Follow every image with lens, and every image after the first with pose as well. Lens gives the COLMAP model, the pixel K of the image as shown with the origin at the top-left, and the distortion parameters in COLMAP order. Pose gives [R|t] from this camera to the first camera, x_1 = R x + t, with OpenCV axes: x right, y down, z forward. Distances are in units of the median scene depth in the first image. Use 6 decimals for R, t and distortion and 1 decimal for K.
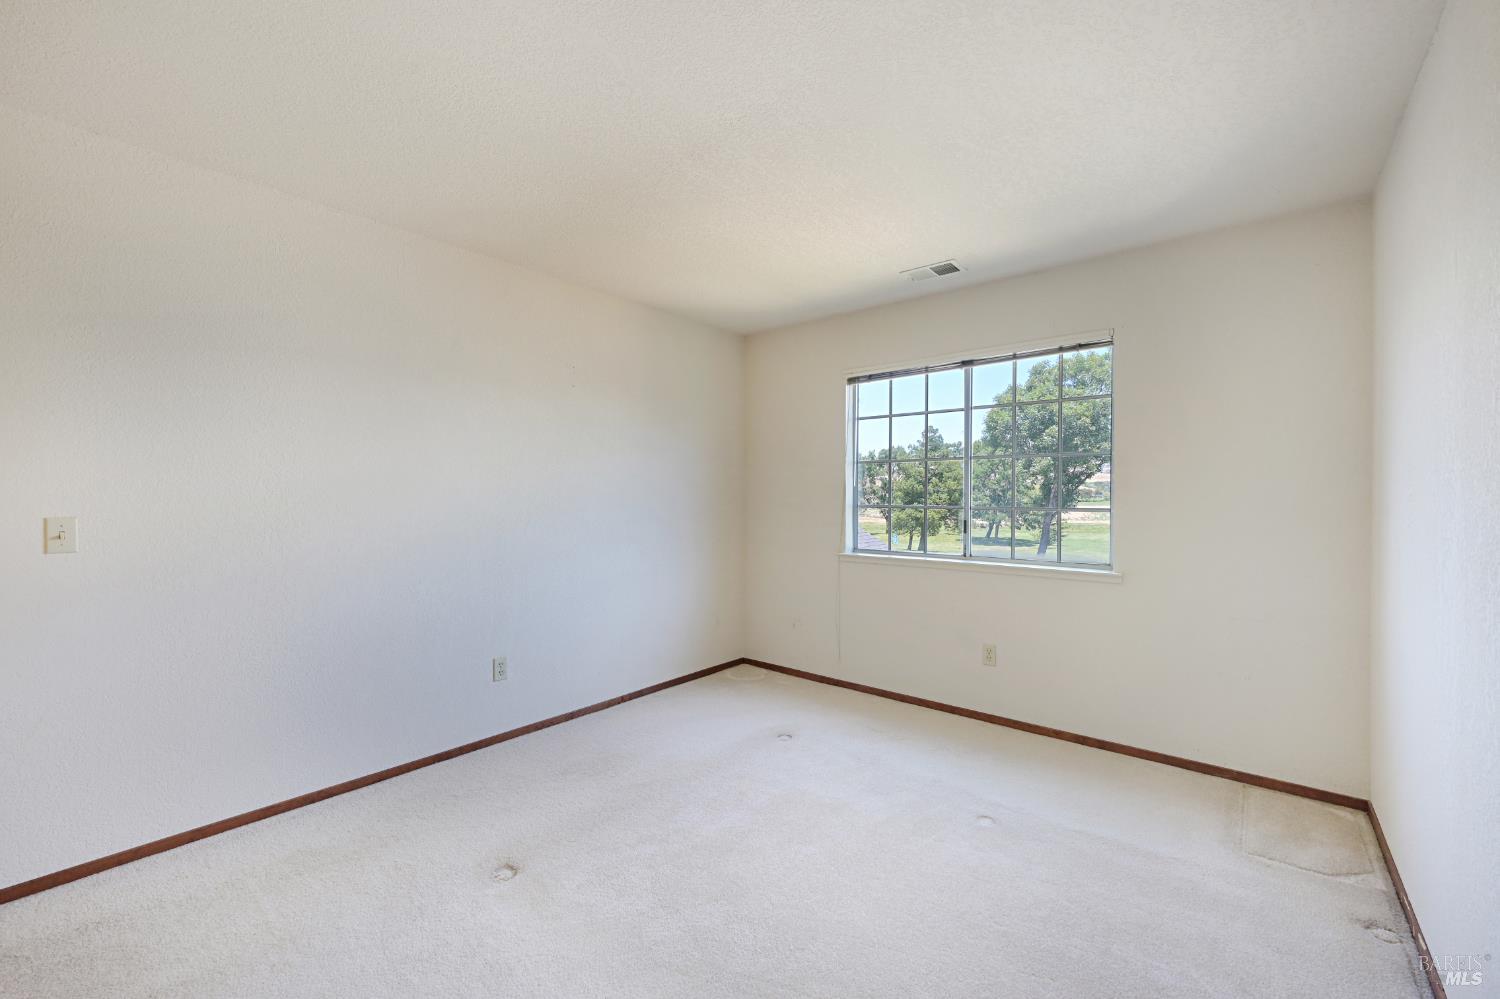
lens RADIAL K [[602.9, 0, 750.5], [0, 602.9, 498.9], [0, 0, 1]] dist [-0.000113, 0.000032]
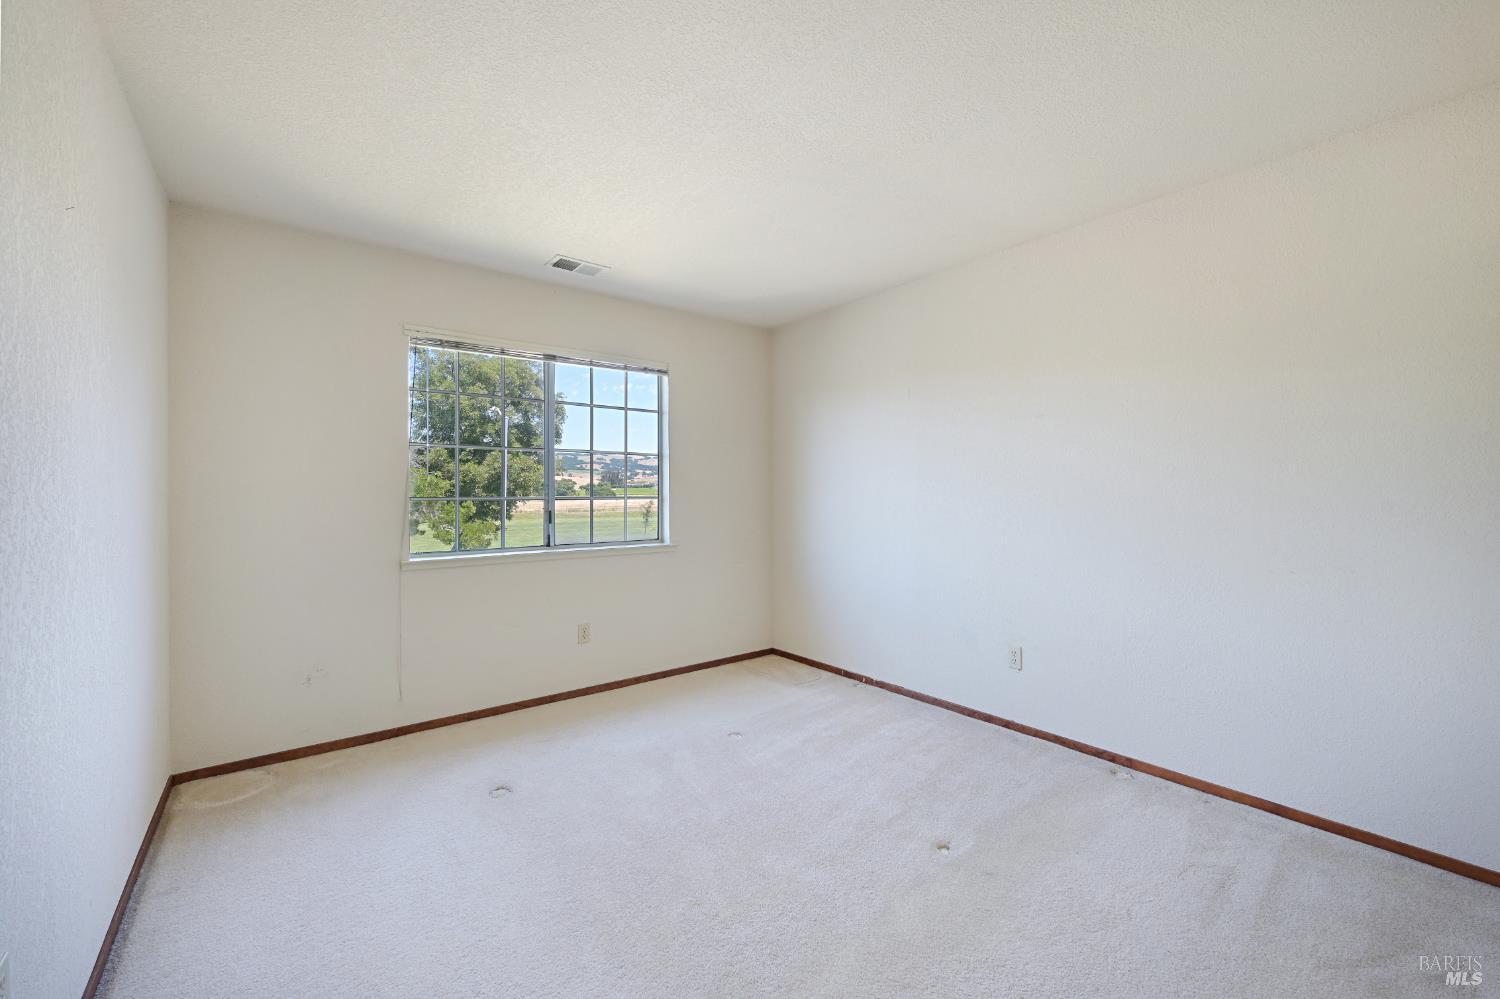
lens RADIAL K [[592.5, 0, 746.1], [0, 592.5, 492.5], [0, 0, 1]] dist [0.000575, -0.000040]
pose [[0.207783, -0.006276, 0.978155, -0.603999], [-0.000941, 0.999978, 0.006616, -0.002495], [-0.978175, -0.002295, 0.207772, 0.508184]]
